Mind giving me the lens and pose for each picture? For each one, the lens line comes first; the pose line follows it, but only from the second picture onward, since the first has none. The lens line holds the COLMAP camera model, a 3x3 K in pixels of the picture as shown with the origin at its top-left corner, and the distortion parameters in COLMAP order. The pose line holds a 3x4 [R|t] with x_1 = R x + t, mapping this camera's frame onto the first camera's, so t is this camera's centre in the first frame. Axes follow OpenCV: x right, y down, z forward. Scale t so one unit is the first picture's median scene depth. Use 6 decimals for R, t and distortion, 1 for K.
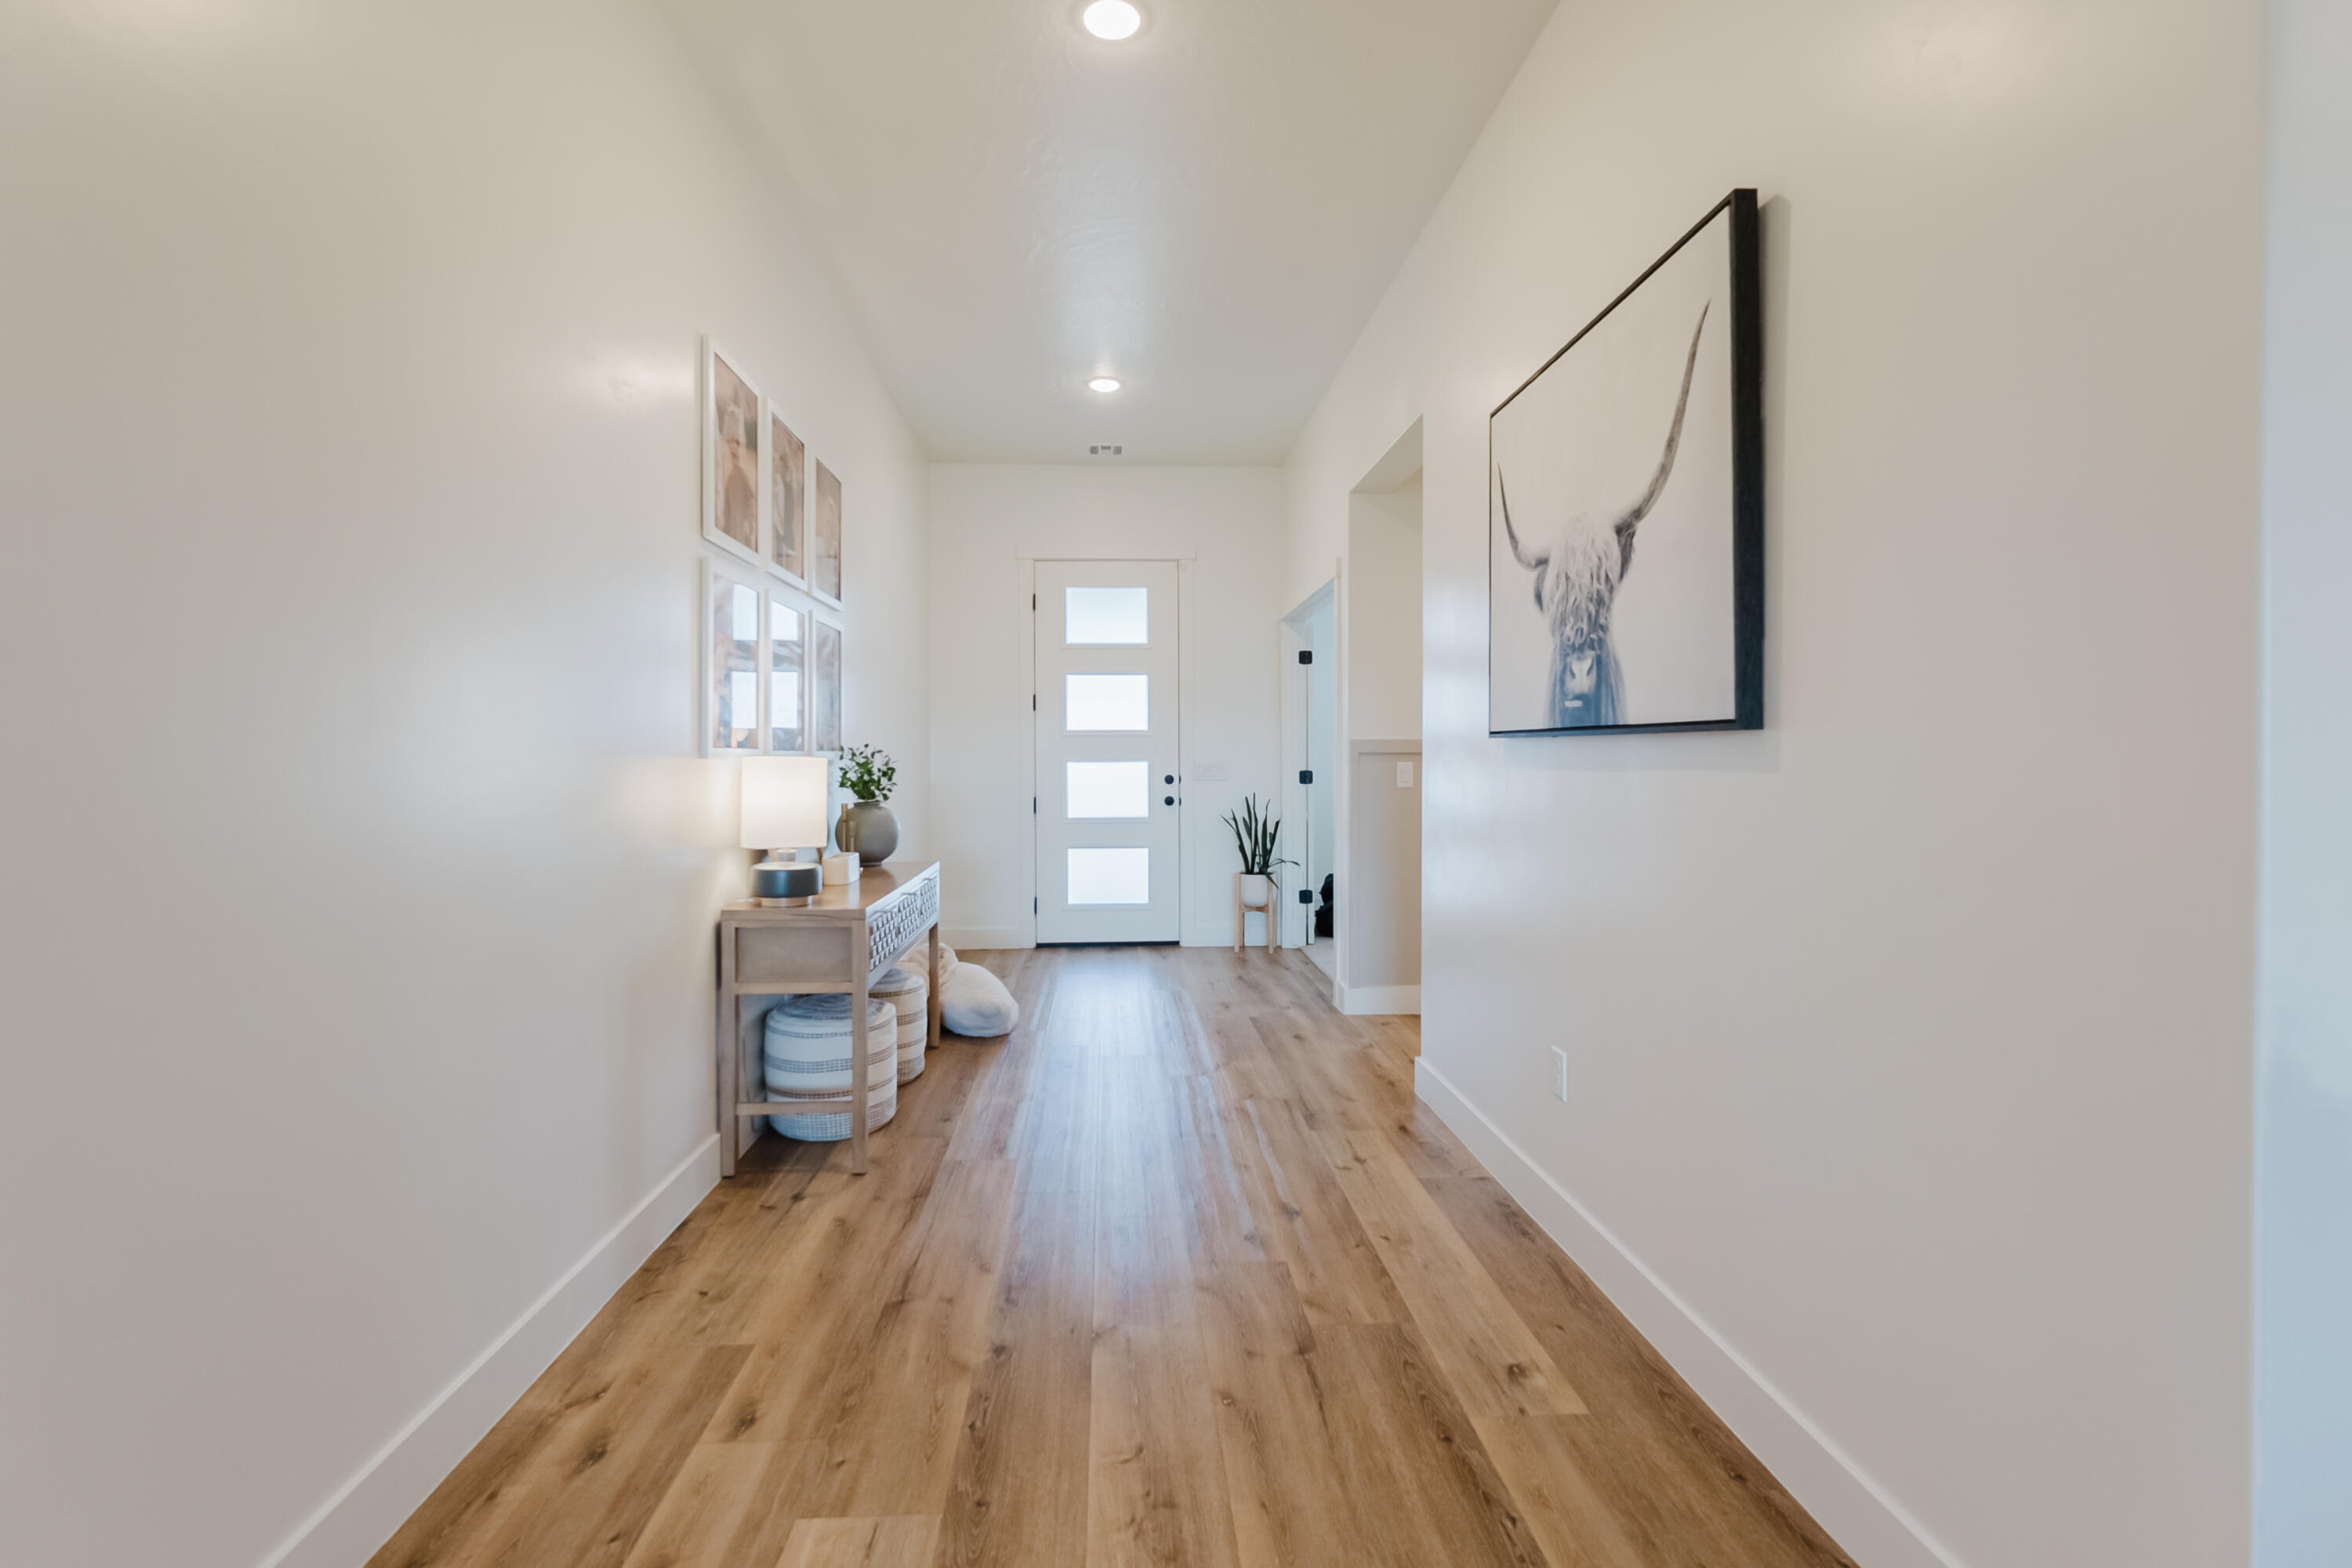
lens RADIAL K [[1069.8, 0, 1166.1], [0, 1069.8, 773.0], [0, 0, 1]] dist [0.000638, 0.005478]
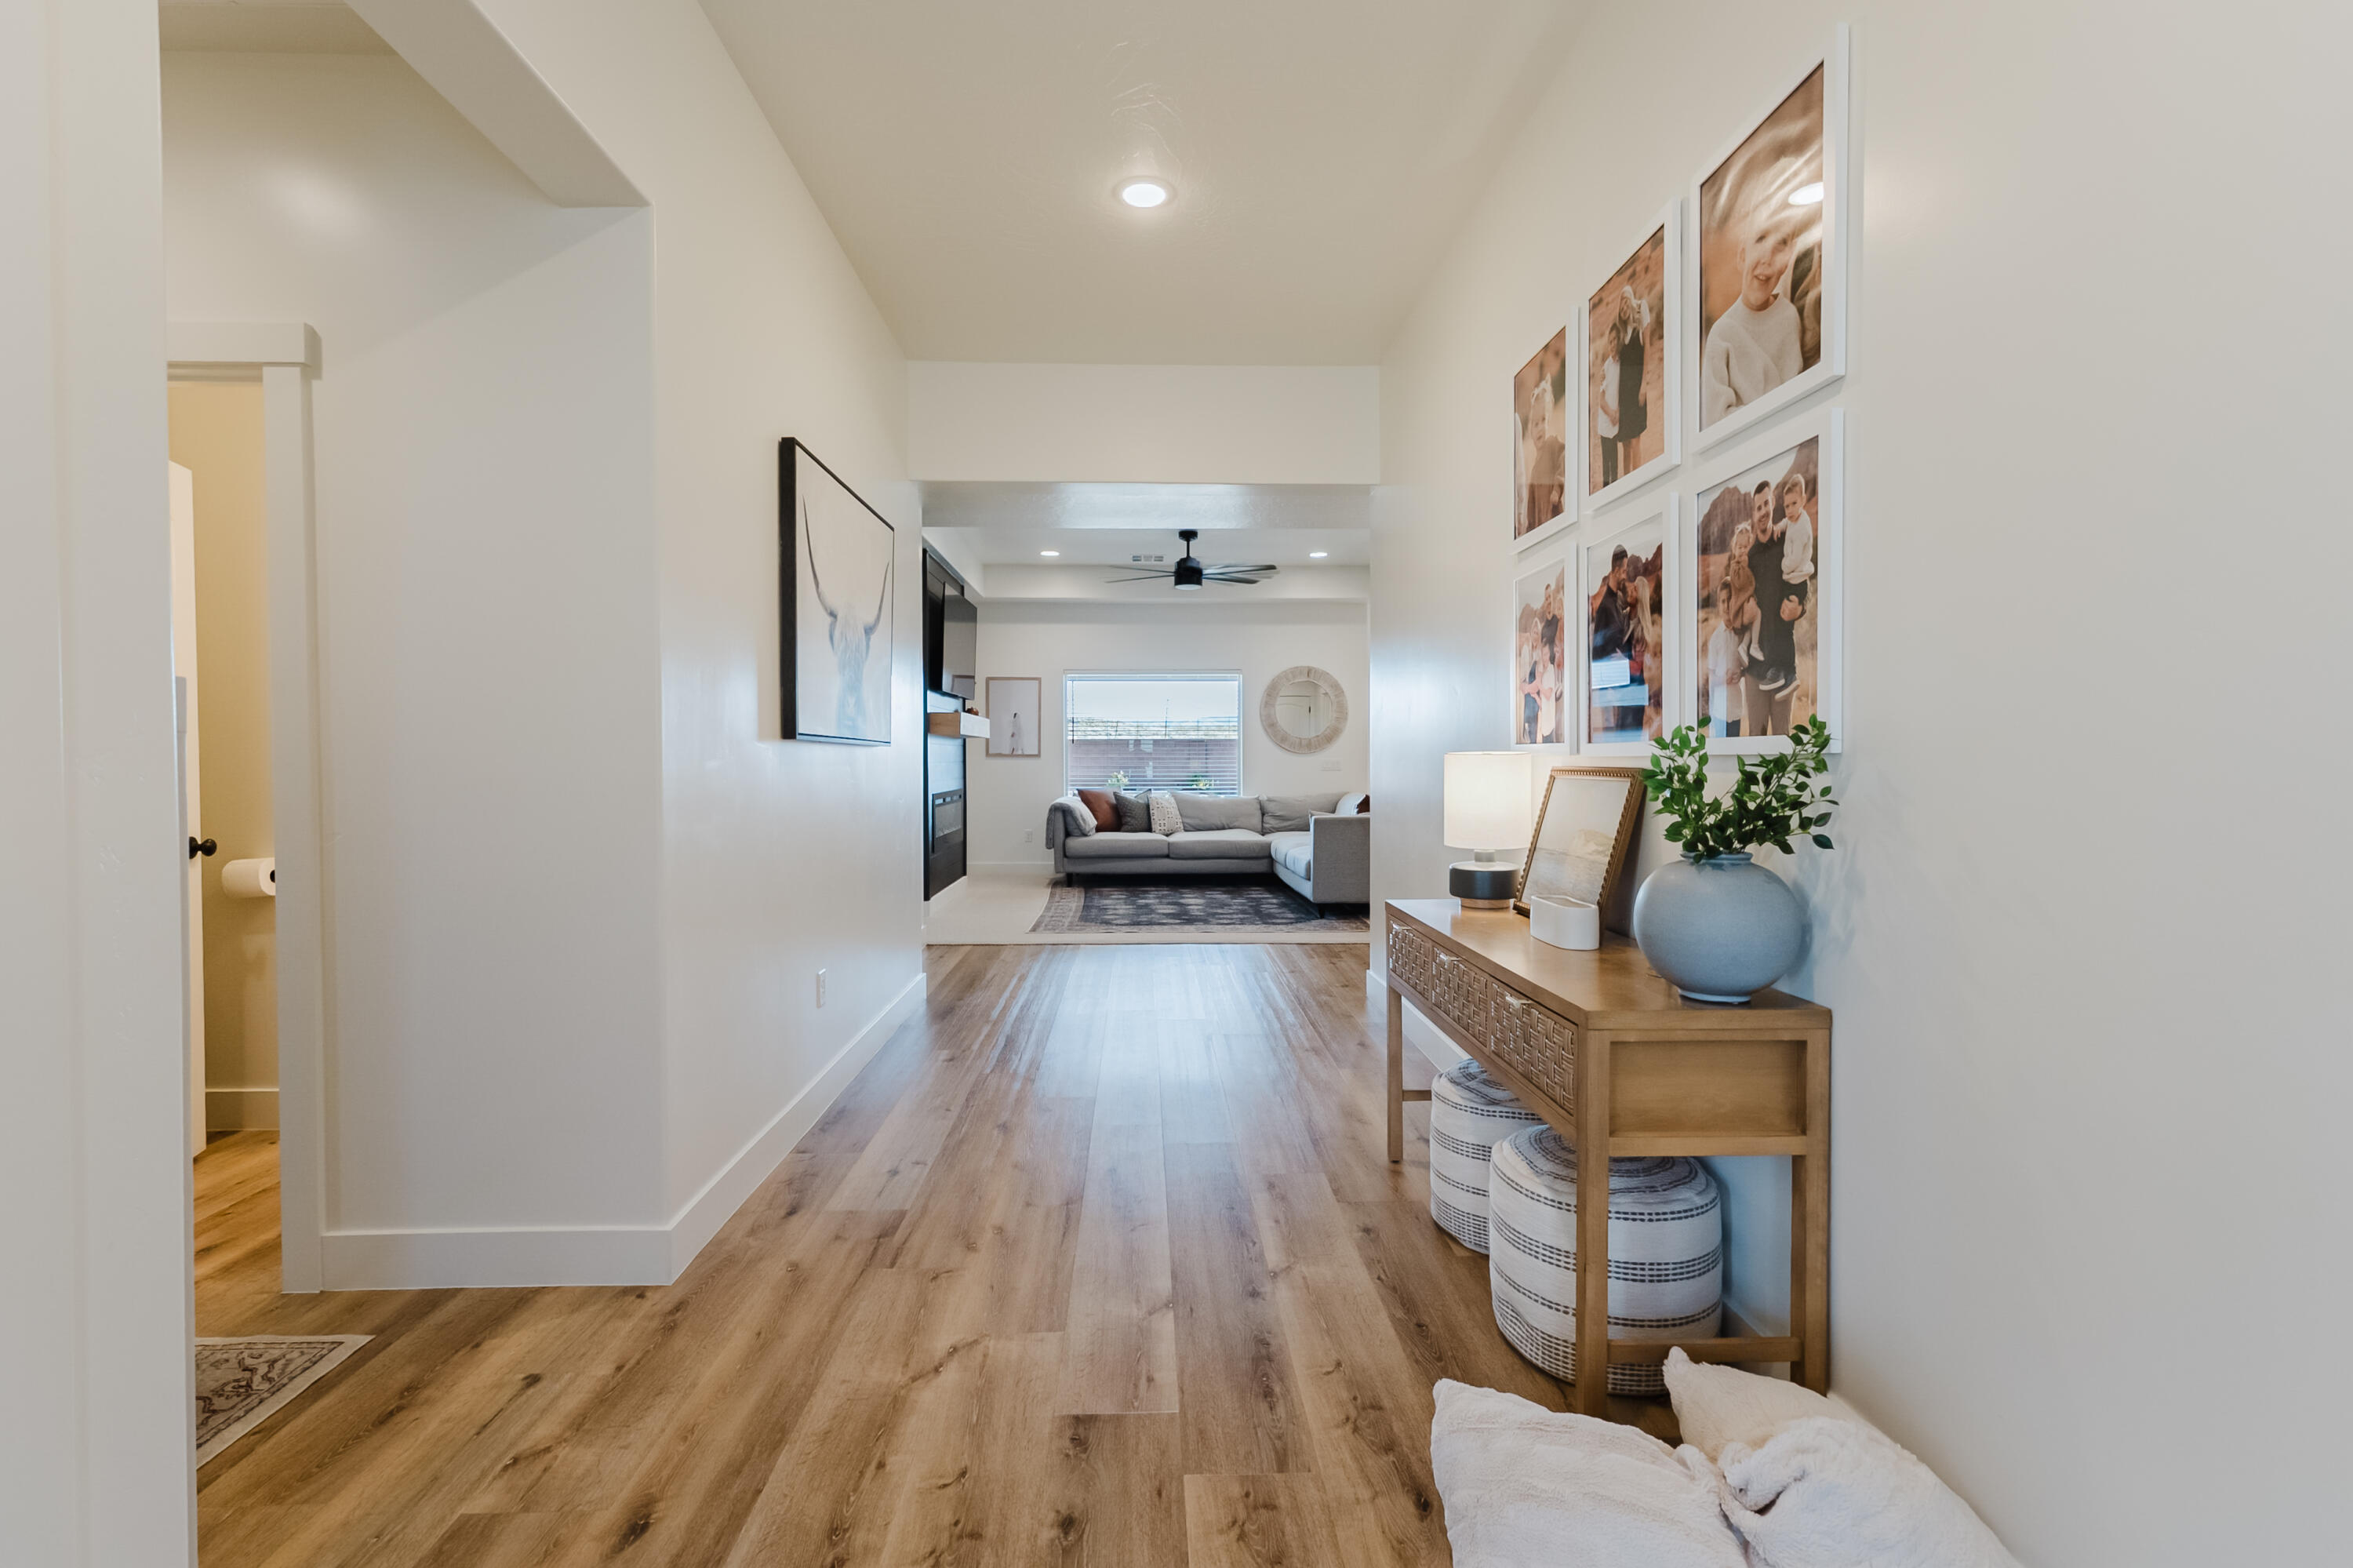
lens RADIAL K [[1070.3, 0, 1166.6], [0, 1070.3, 773.0], [0, 0, 1]] dist [0.000638, 0.005478]
pose [[-0.999487, 0.004990, 0.031651, -0.092993], [0.005845, 0.999619, 0.026979, -0.023112], [-0.031504, 0.027150, -0.999135, 1.833013]]
